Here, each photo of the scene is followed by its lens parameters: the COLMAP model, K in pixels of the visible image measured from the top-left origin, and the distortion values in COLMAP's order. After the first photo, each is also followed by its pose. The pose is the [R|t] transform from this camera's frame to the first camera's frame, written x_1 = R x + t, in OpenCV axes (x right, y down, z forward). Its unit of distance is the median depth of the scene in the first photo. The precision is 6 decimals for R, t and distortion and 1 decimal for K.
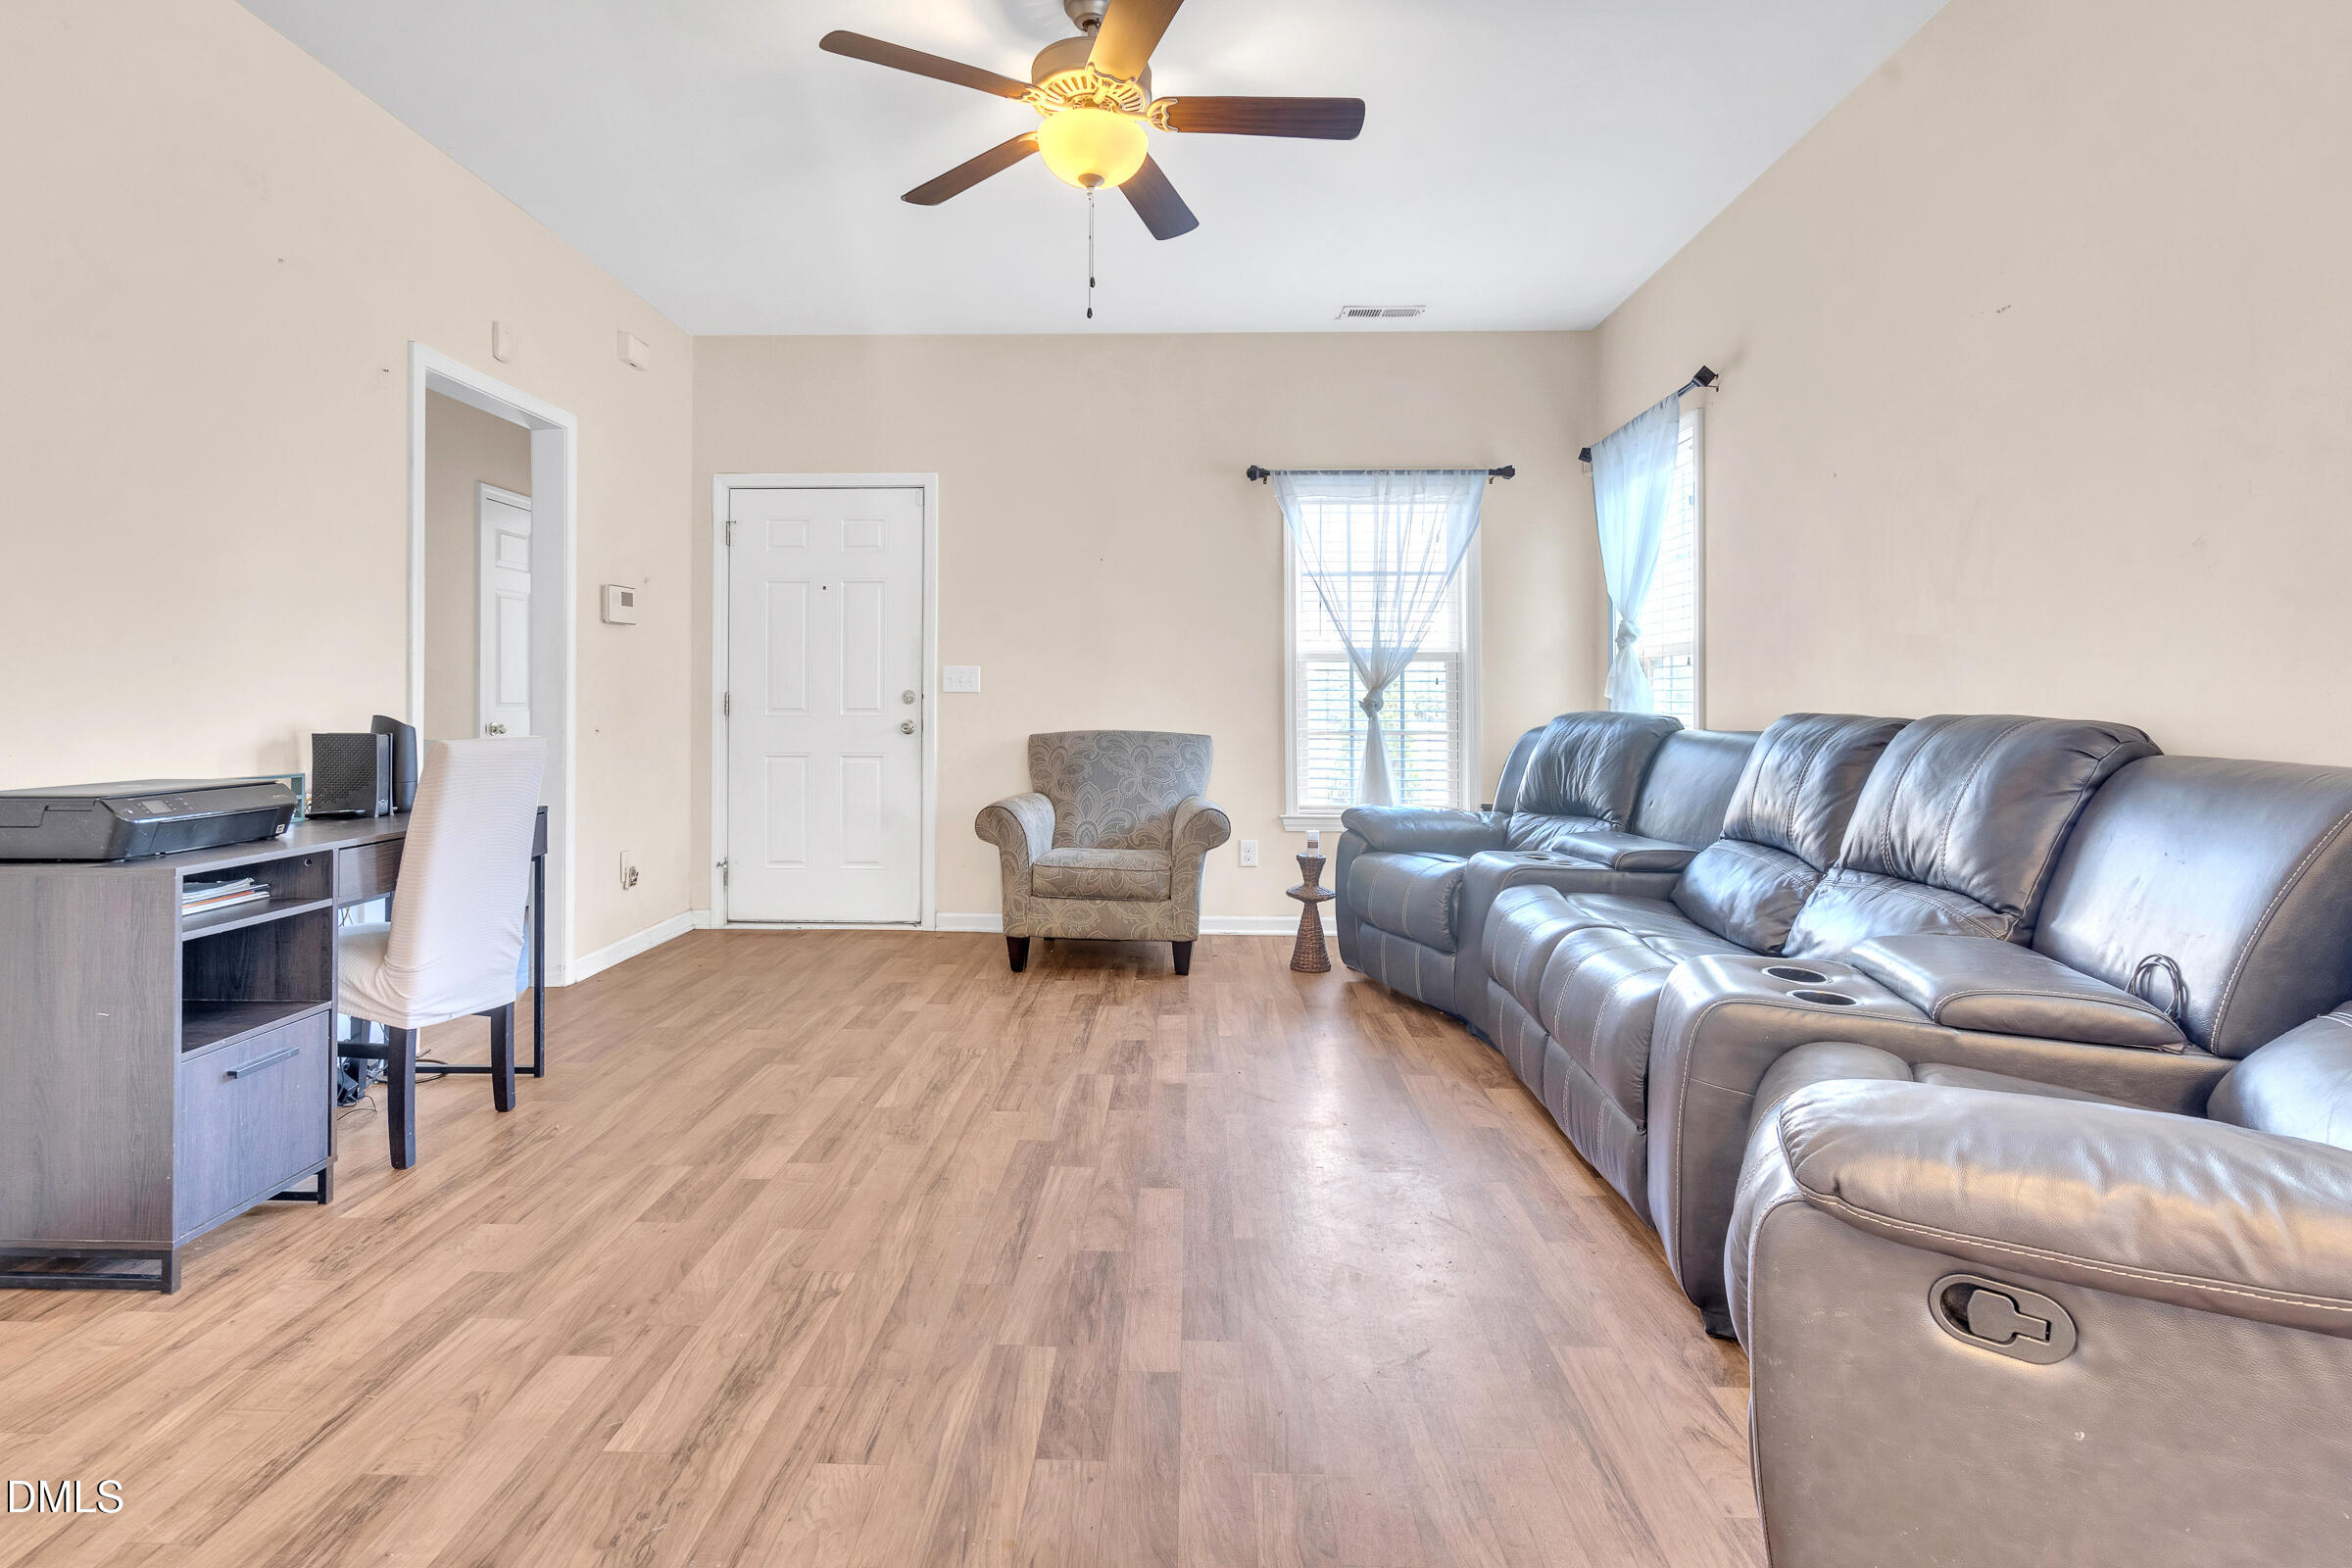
lens RADIAL K [[1131.3, 0, 1155.7], [0, 1131.3, 703.2], [0, 0, 1]] dist [-0.009088, 0.001028]
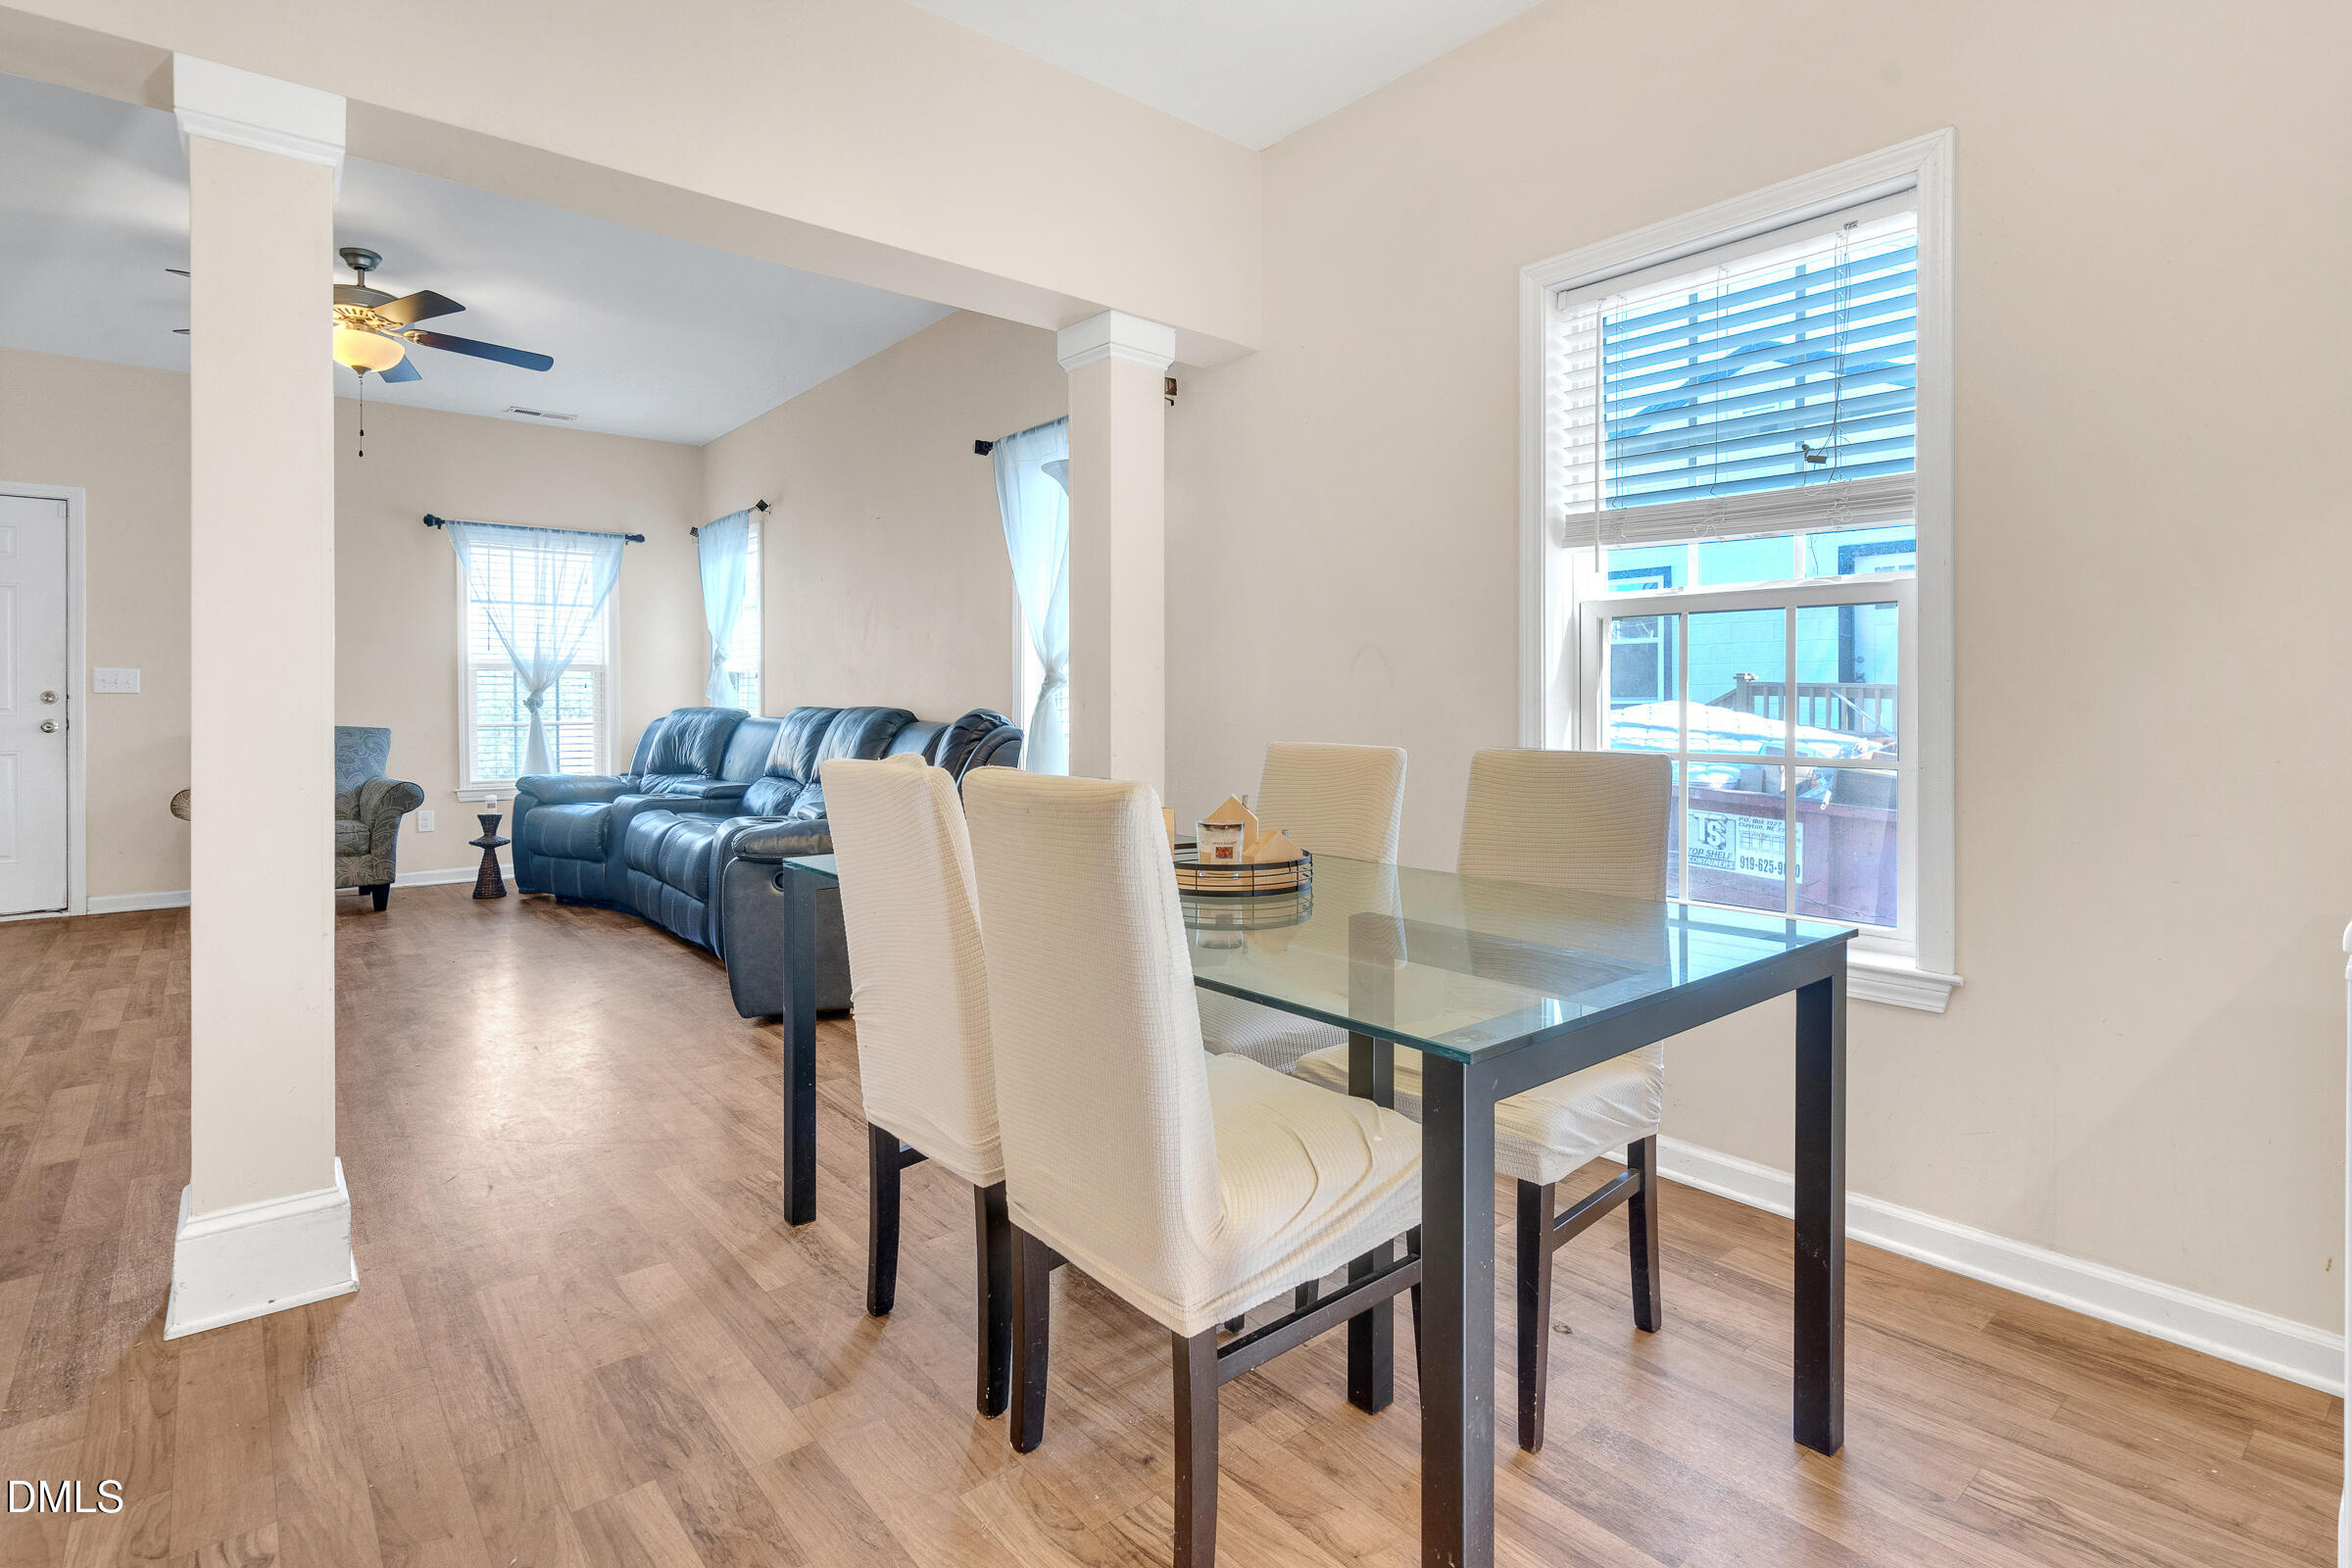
lens RADIAL K [[1129.5, 0, 1125.6], [0, 1129.5, 706.4], [0, 0, 1]] dist [-0.000746, 0.000476]
pose [[0.761030, -0.005007, 0.648697, -0.164658], [0.002875, 0.999986, 0.004346, 0.001668], [-0.648710, -0.001442, 0.761034, -0.542811]]
